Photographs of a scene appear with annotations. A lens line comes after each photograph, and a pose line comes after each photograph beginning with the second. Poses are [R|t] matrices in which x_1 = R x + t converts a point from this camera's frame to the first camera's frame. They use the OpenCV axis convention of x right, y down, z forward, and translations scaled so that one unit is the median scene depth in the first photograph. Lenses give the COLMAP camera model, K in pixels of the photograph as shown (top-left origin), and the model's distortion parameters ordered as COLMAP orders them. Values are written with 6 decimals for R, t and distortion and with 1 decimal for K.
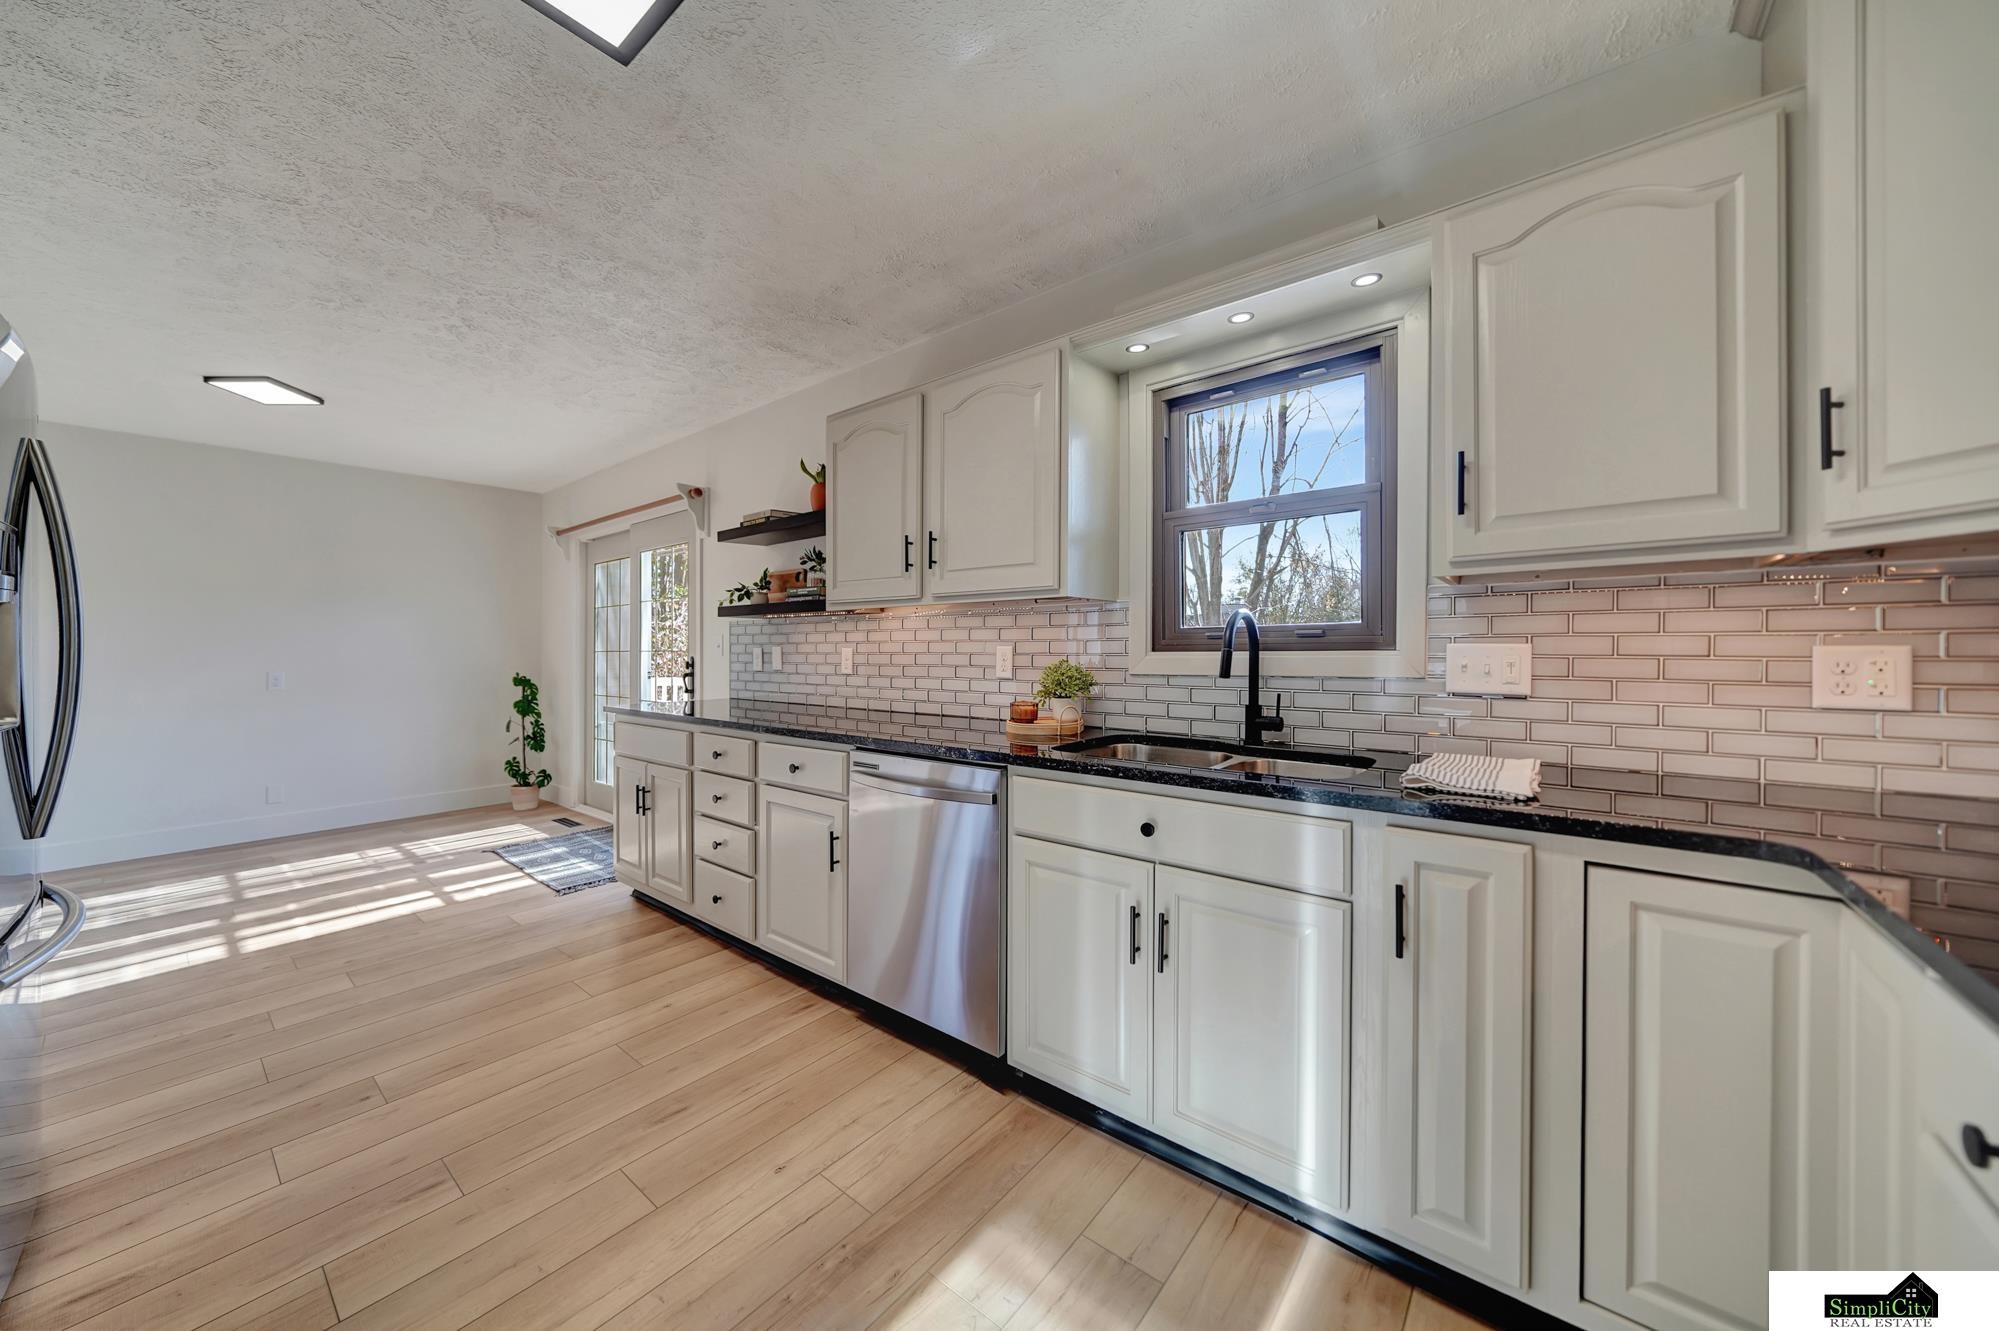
lens RADIAL K [[692.6, 0, 991.0], [0, 692.6, 649.5], [0, 0, 1]] dist [-0.002777, -0.001409]
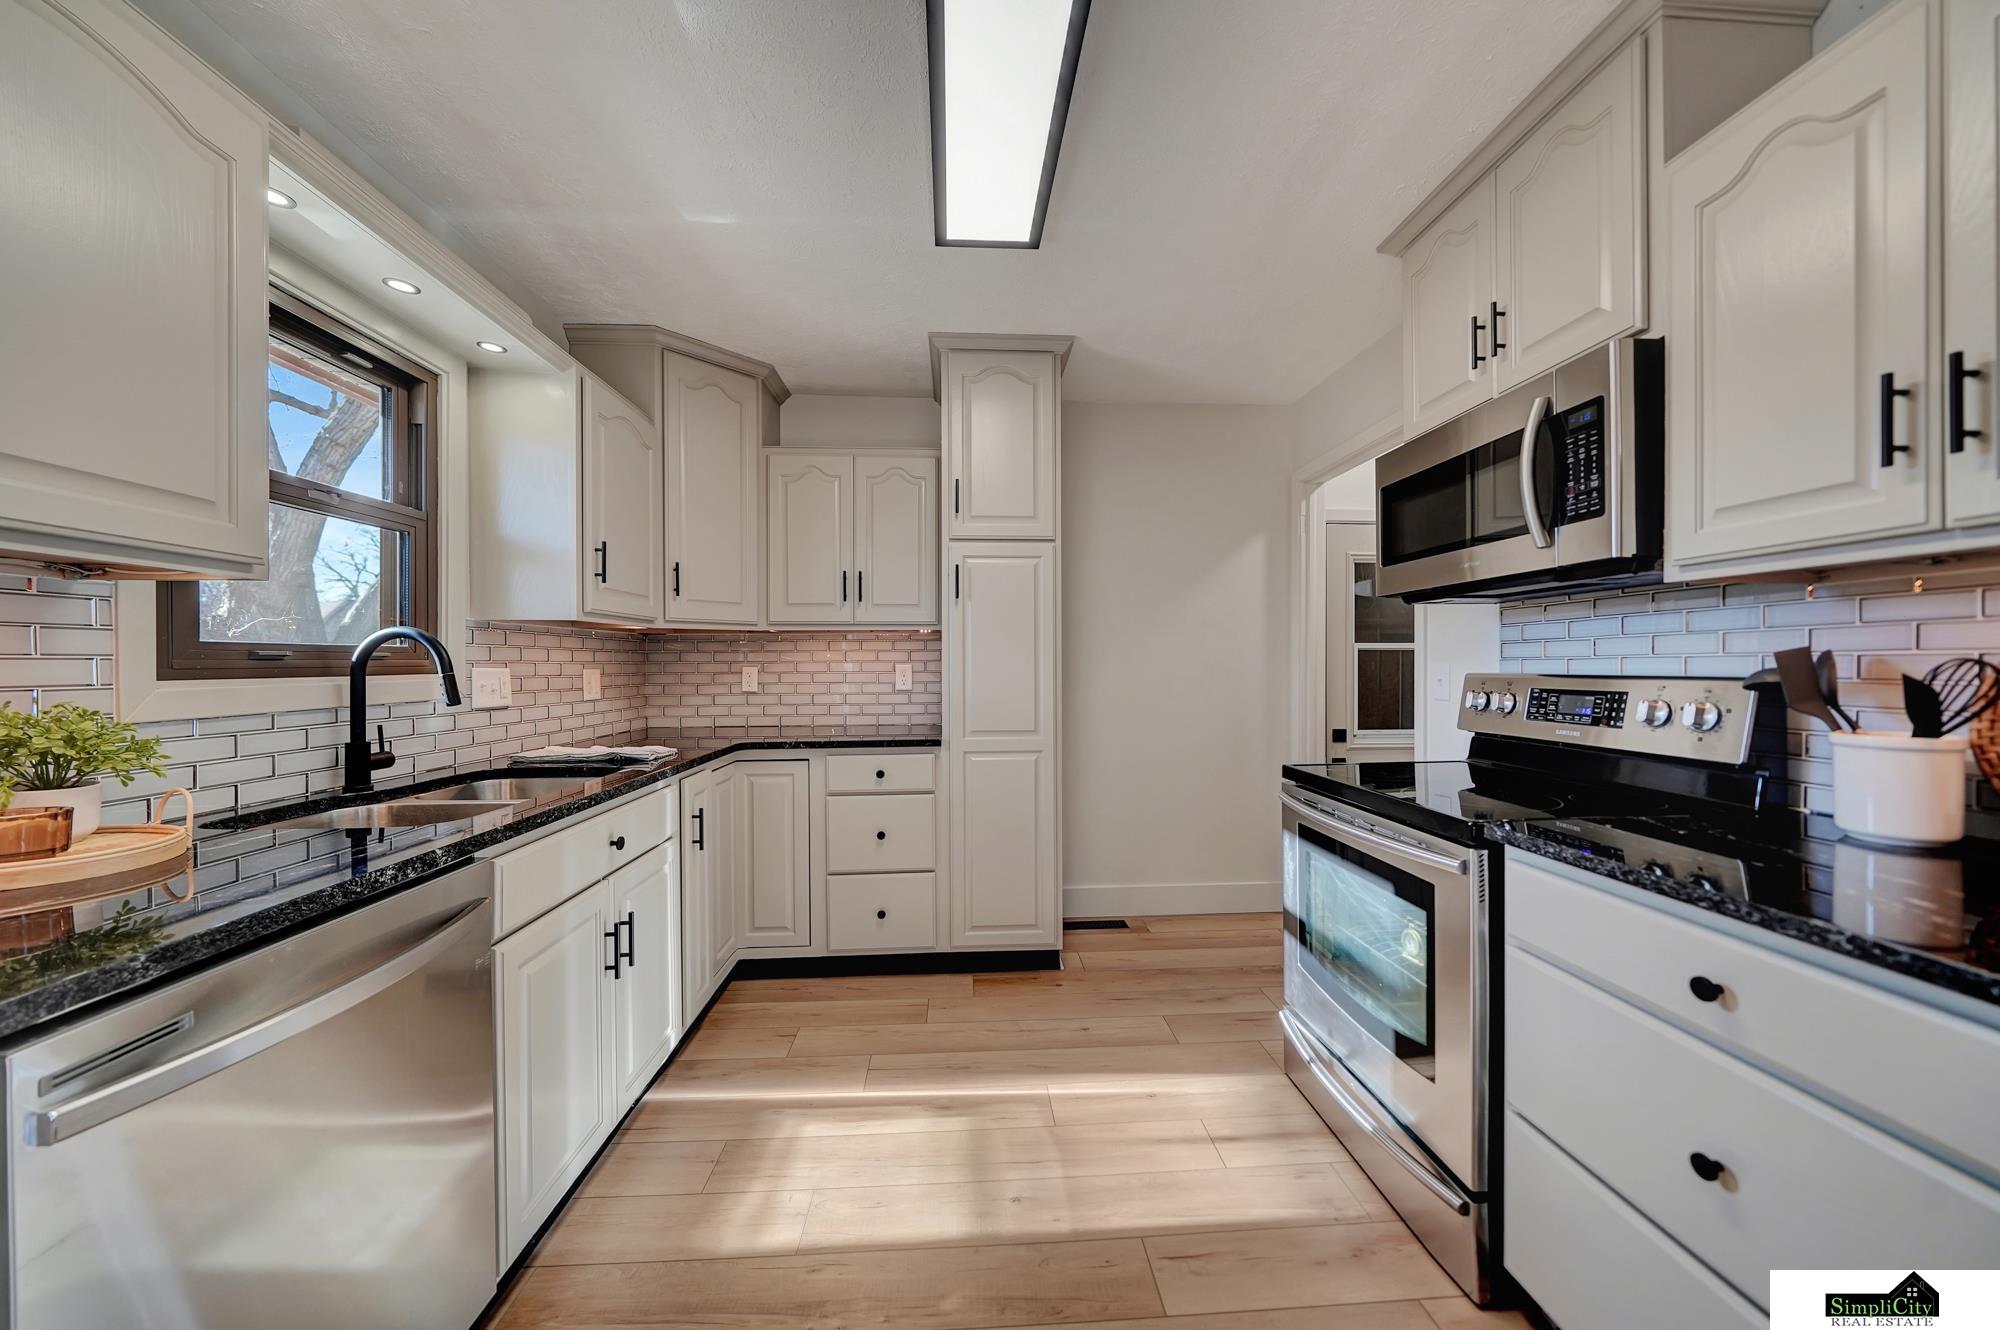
lens RADIAL K [[692.9, 0, 1003.7], [0, 692.9, 672.2], [0, 0, 1]] dist [-0.002777, -0.001409]
pose [[-0.673836, -0.002337, 0.738877, -0.539698], [0.005311, 0.999954, 0.008006, -0.003540], [-0.738862, 0.009319, -0.673793, 0.725794]]
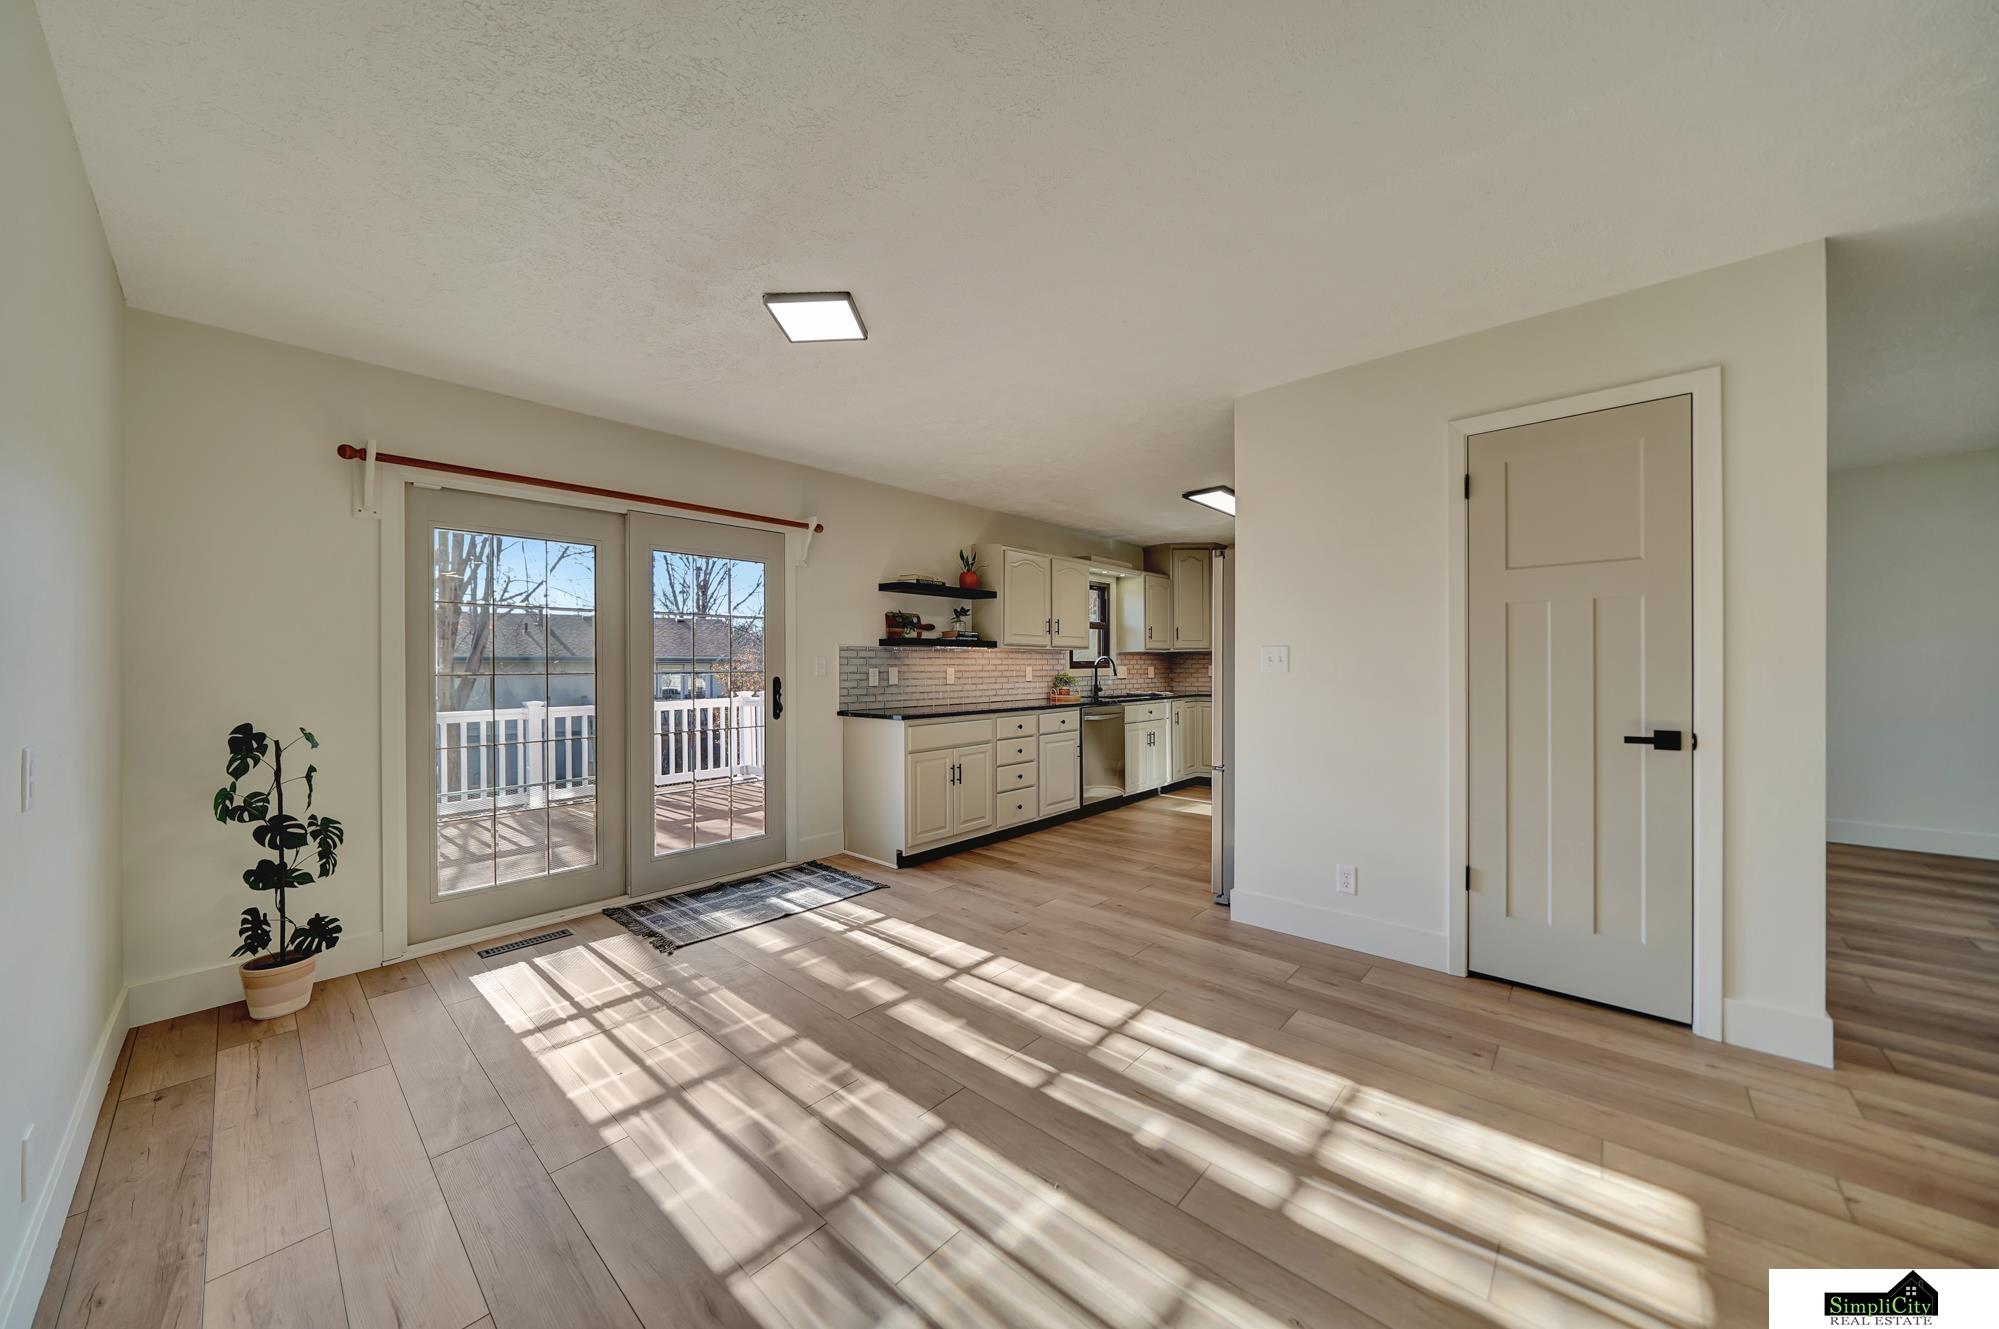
lens RADIAL K [[692.6, 0, 988.0], [0, 692.6, 662.2], [0, 0, 1]] dist [-0.002777, -0.001409]
pose [[0.066533, 0.010204, 0.997732, -2.198097], [0.007928, 0.999911, -0.010755, 0.002734], [-0.997753, 0.008626, 0.066446, 0.955403]]
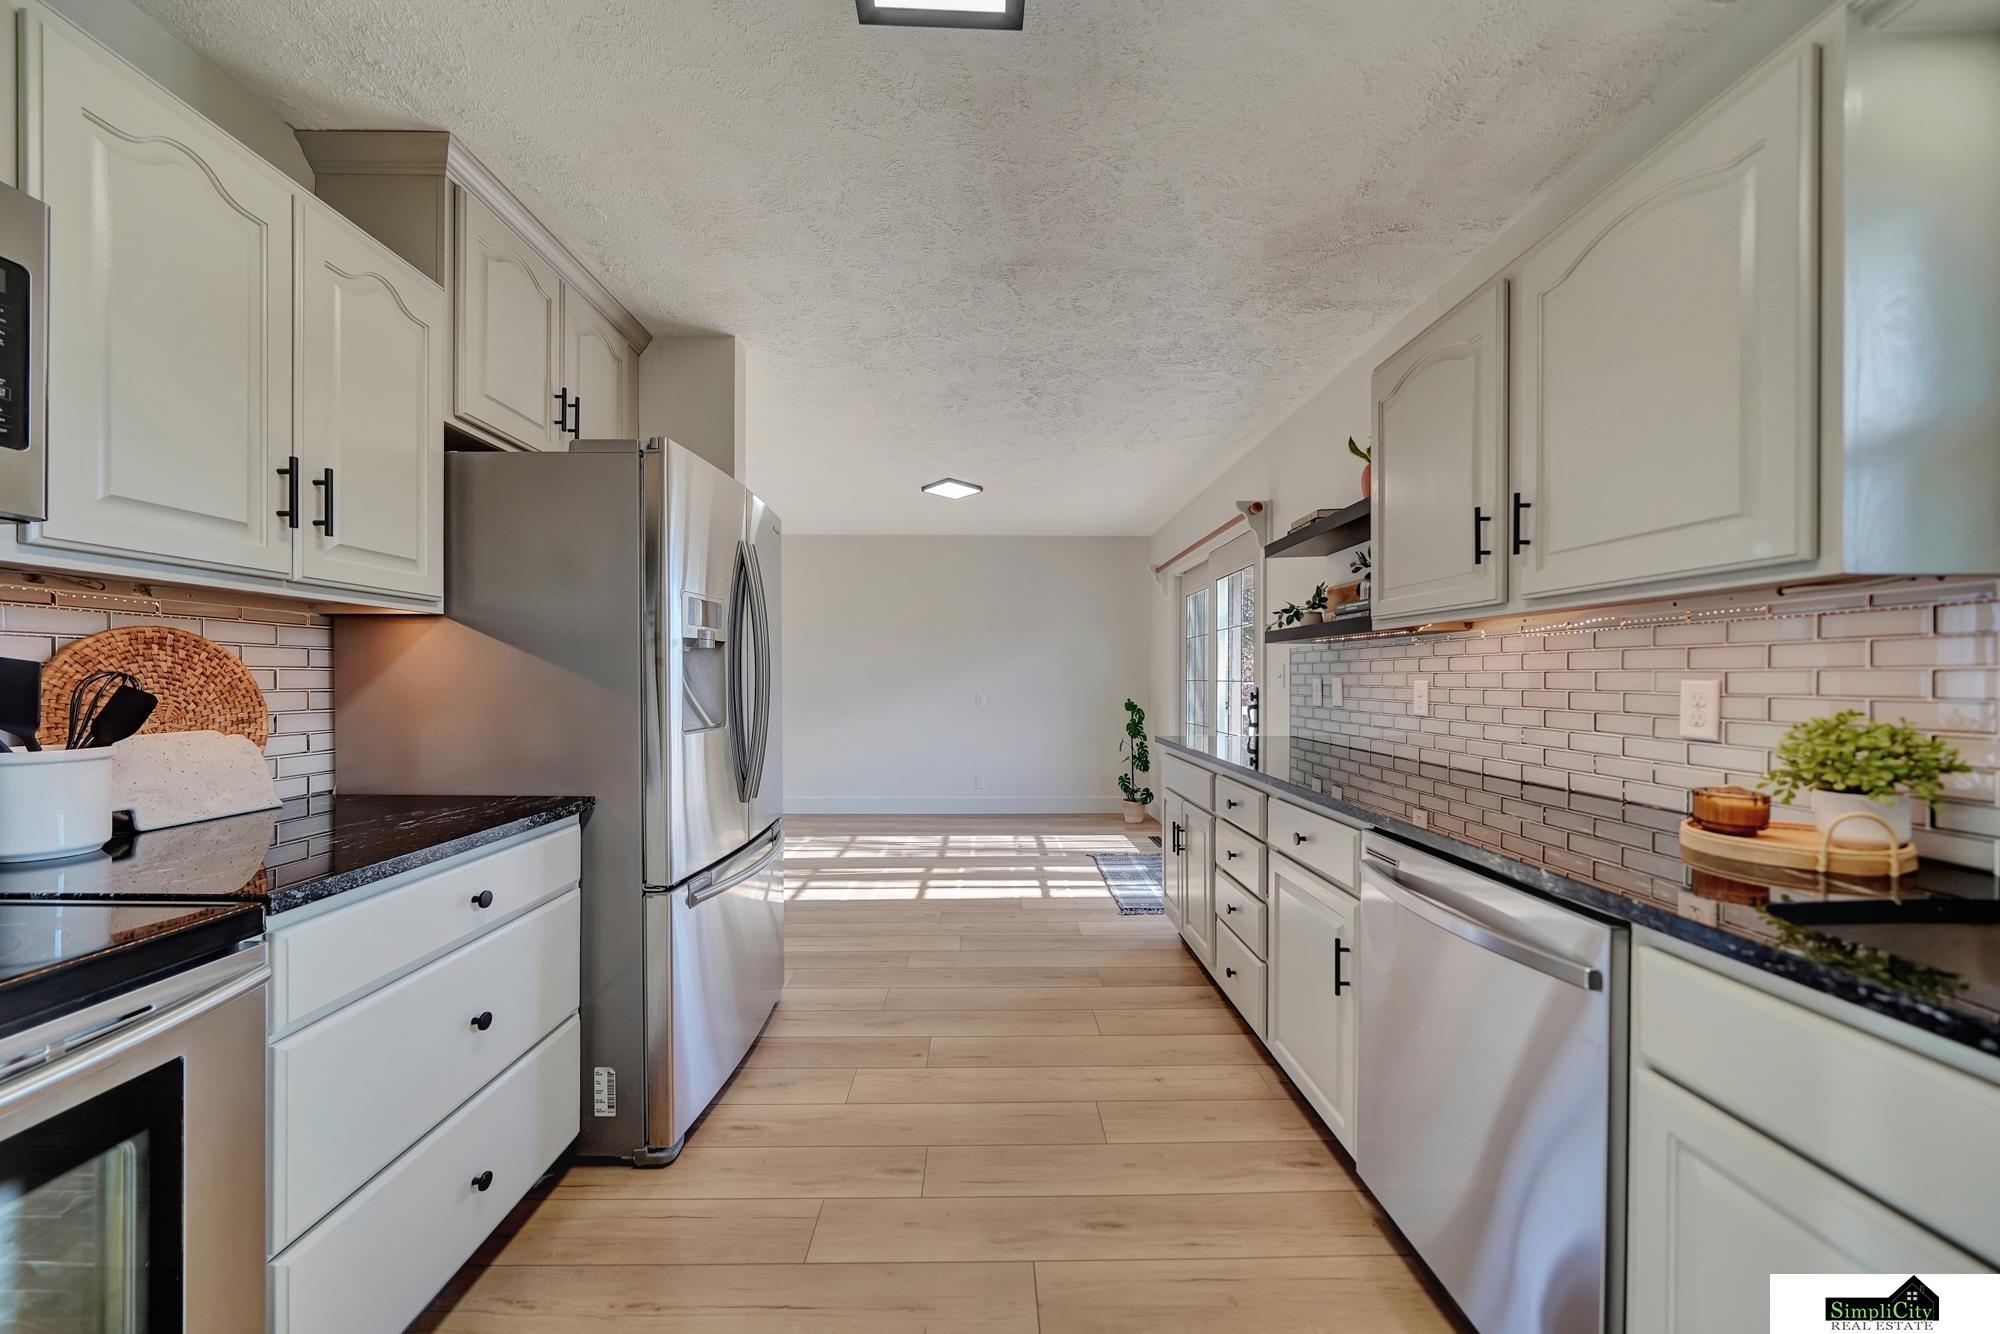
lens RADIAL K [[692.9, 0, 1004.5], [0, 692.9, 670.8], [0, 0, 1]] dist [-0.002777, -0.001409]
pose [[0.650740, -0.002824, -0.759295, 0.073242], [-0.004482, 0.999961, -0.007560, -0.005214], [0.759287, 0.008323, 0.650703, 0.224689]]
